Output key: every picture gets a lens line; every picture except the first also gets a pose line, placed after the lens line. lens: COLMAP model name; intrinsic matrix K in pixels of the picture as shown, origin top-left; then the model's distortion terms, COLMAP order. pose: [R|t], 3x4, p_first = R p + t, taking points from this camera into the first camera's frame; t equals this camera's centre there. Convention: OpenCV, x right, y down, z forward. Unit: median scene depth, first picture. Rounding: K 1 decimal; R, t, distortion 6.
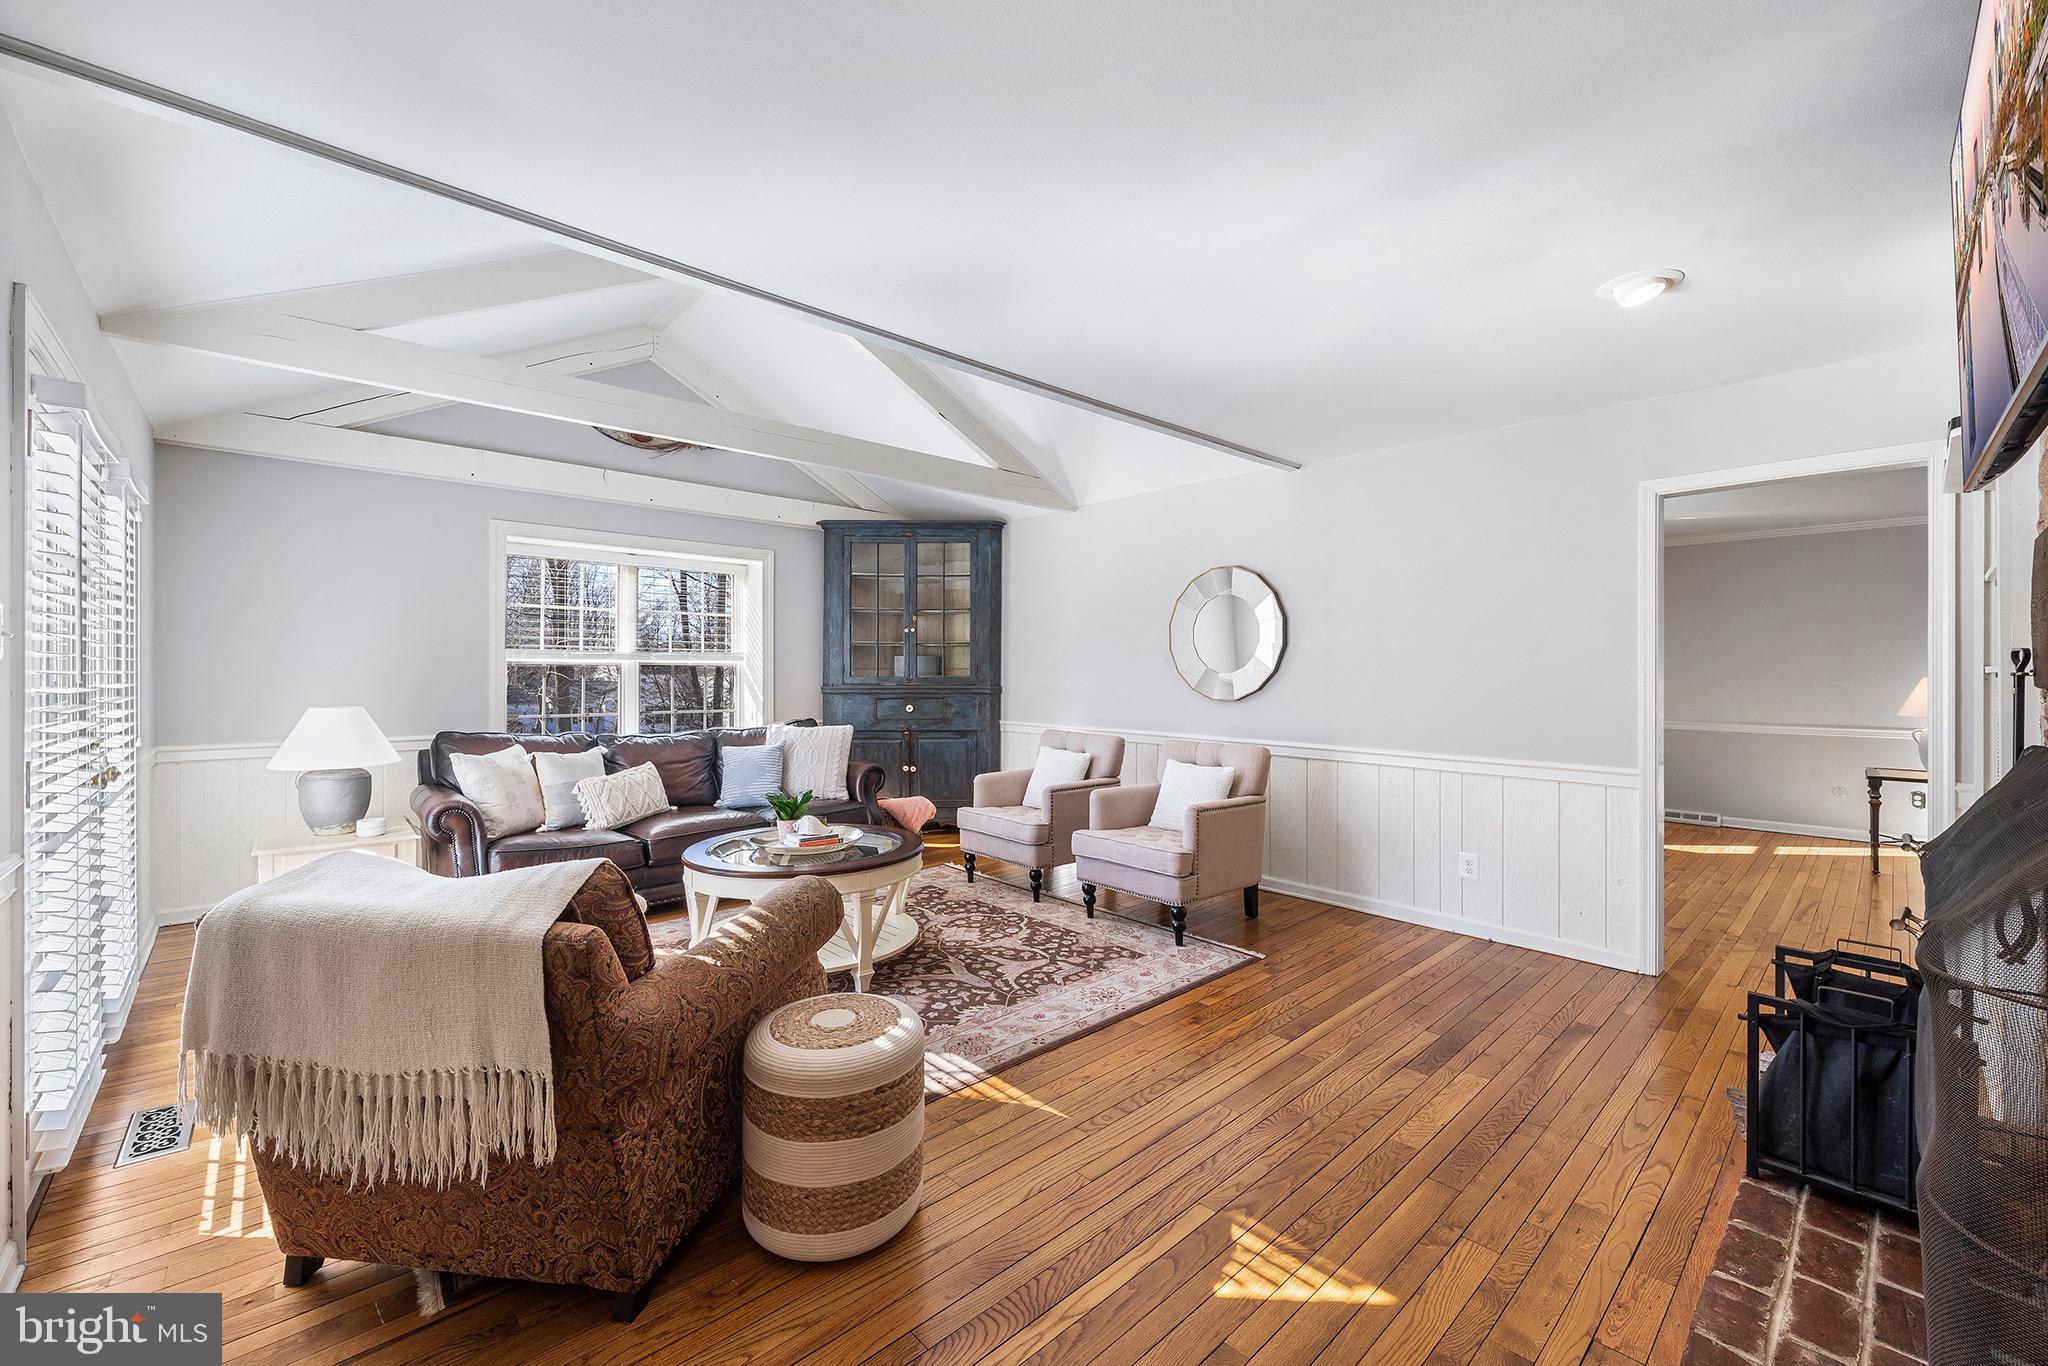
lens RADIAL K [[814.5, 0, 1024.0], [0, 814.5, 683.0], [0, 0, 1]] dist [0.003036, 0.000080]
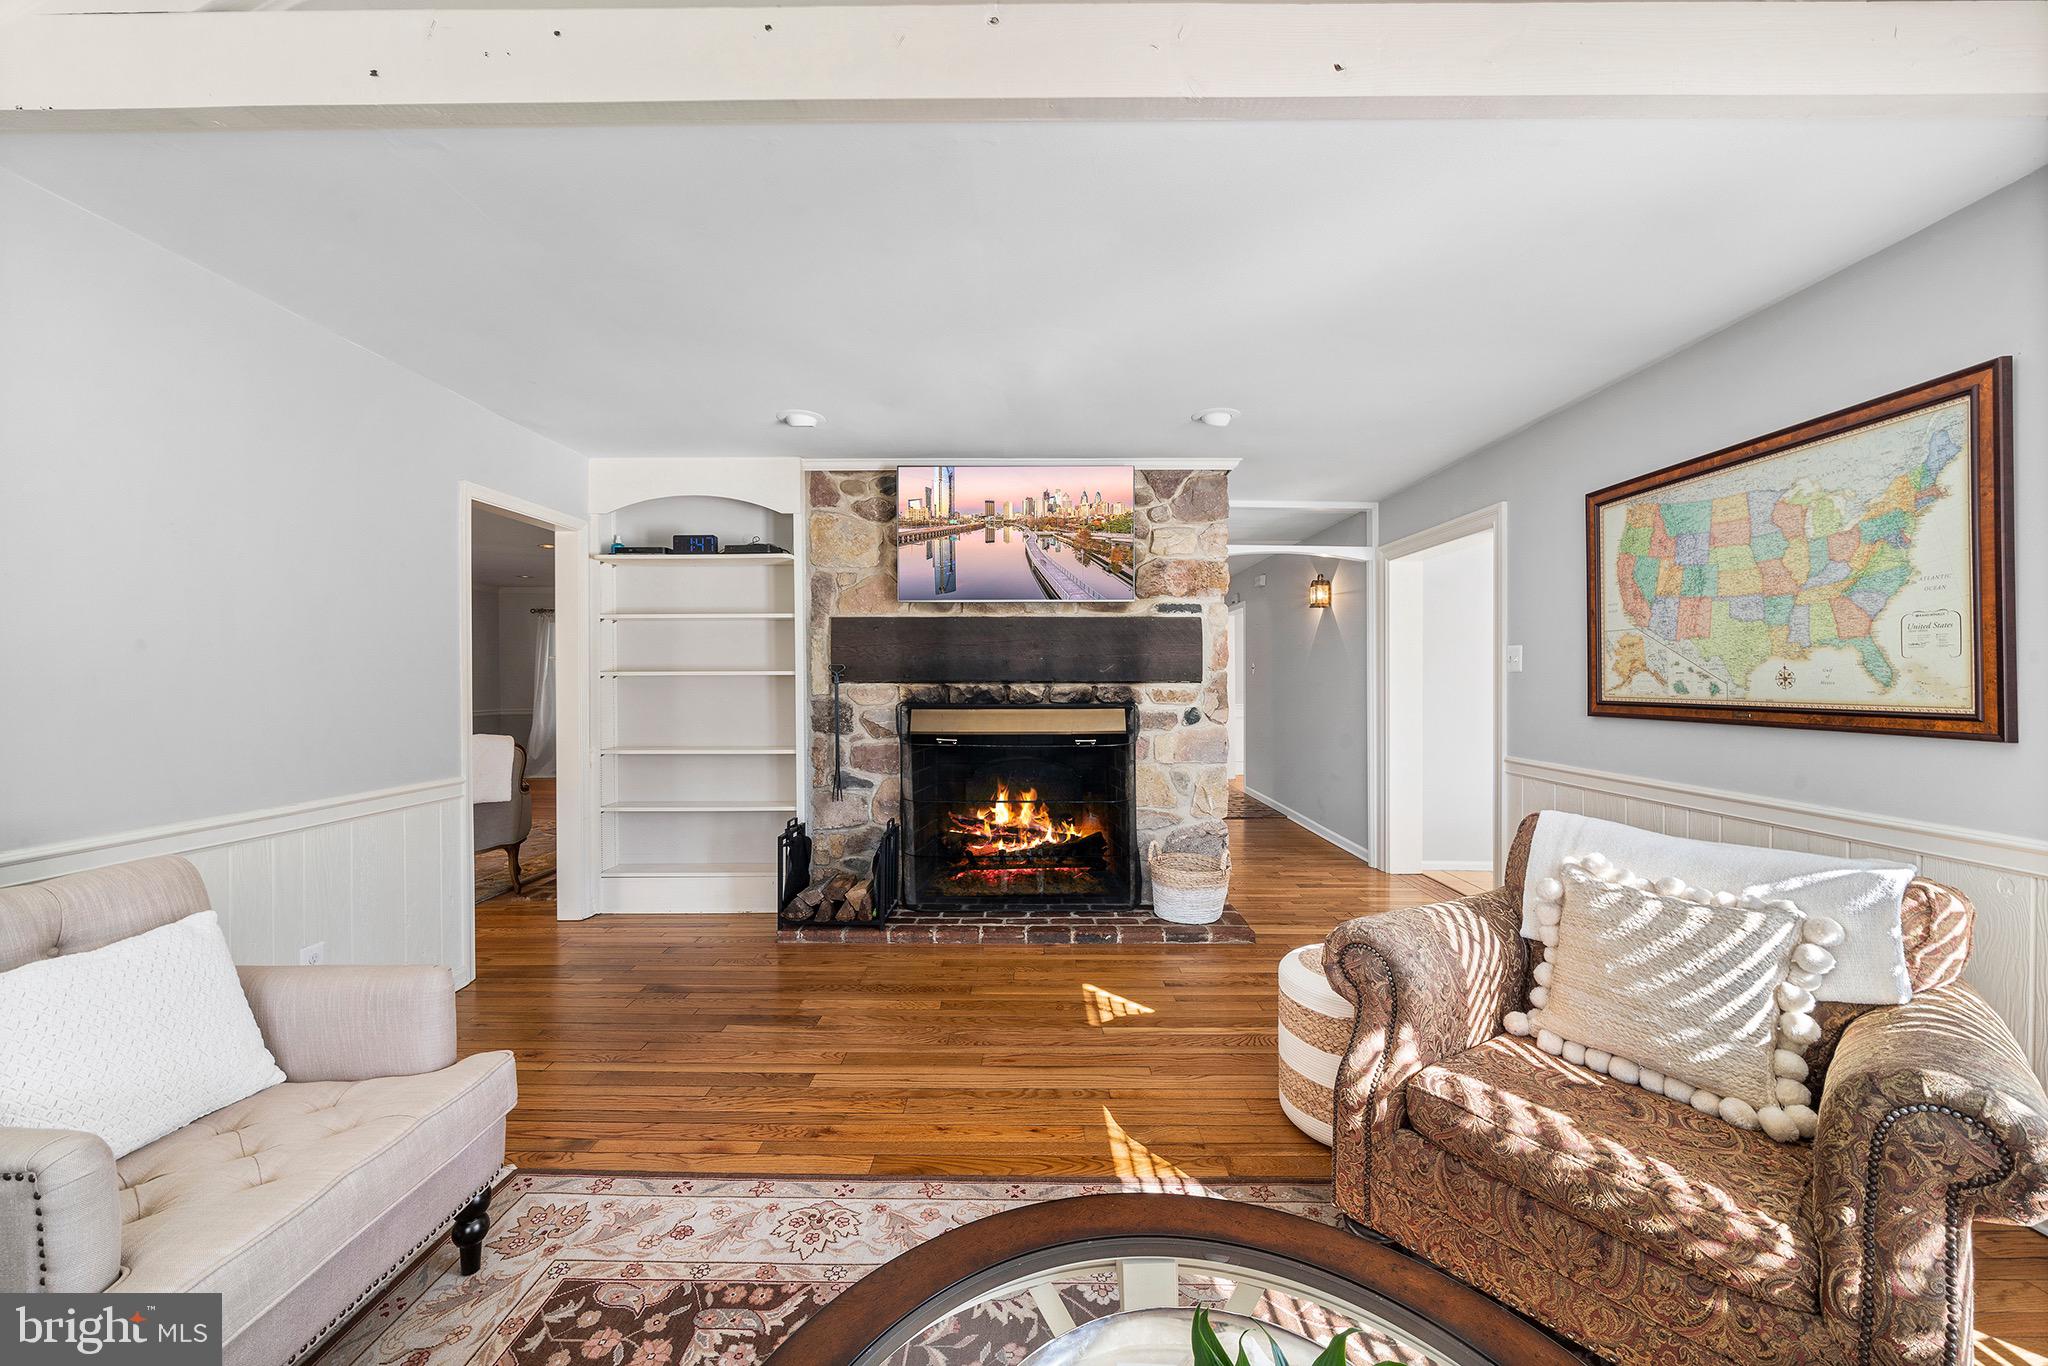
lens RADIAL K [[774.1, 0, 1033.4], [0, 774.1, 683.8], [0, 0, 1]] dist [-0.002608, -0.000229]
pose [[-0.732738, -0.005331, 0.680490, -0.373697], [0.011301, 0.999736, 0.020001, -0.015319], [-0.680417, 0.022346, -0.732485, 1.219586]]
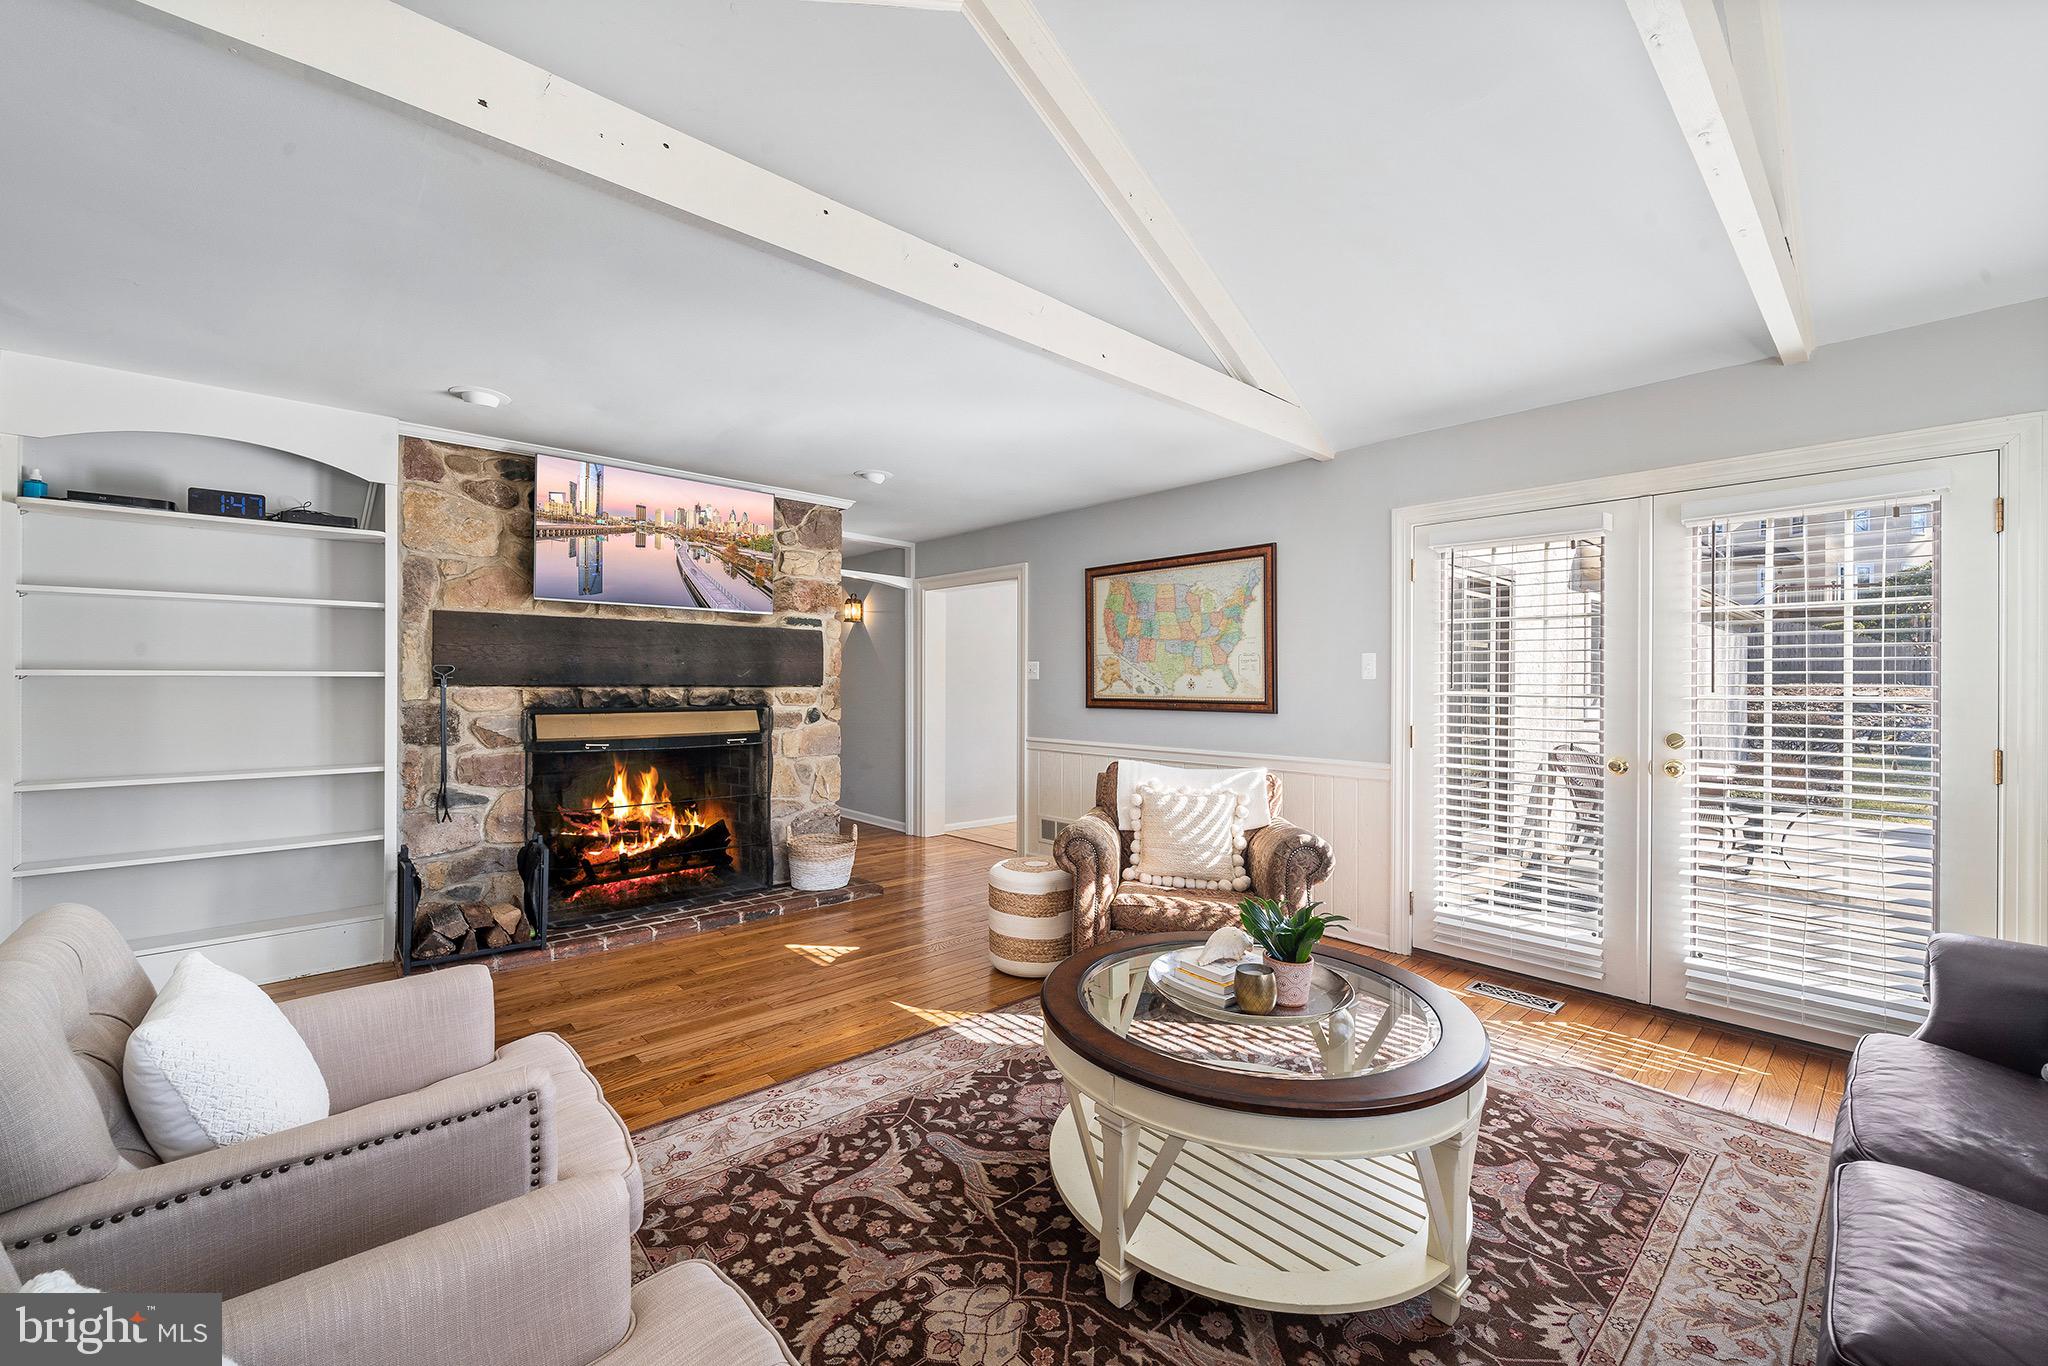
lens RADIAL K [[814.5, 0, 1024.0], [0, 814.5, 683.0], [0, 0, 1]] dist [0.003036, 0.000080]
pose [[-0.999967, -0.005694, 0.005848, -0.121340], [-0.005598, 0.999851, 0.016306, -0.022906], [-0.005940, 0.016273, -0.999850, 1.641652]]
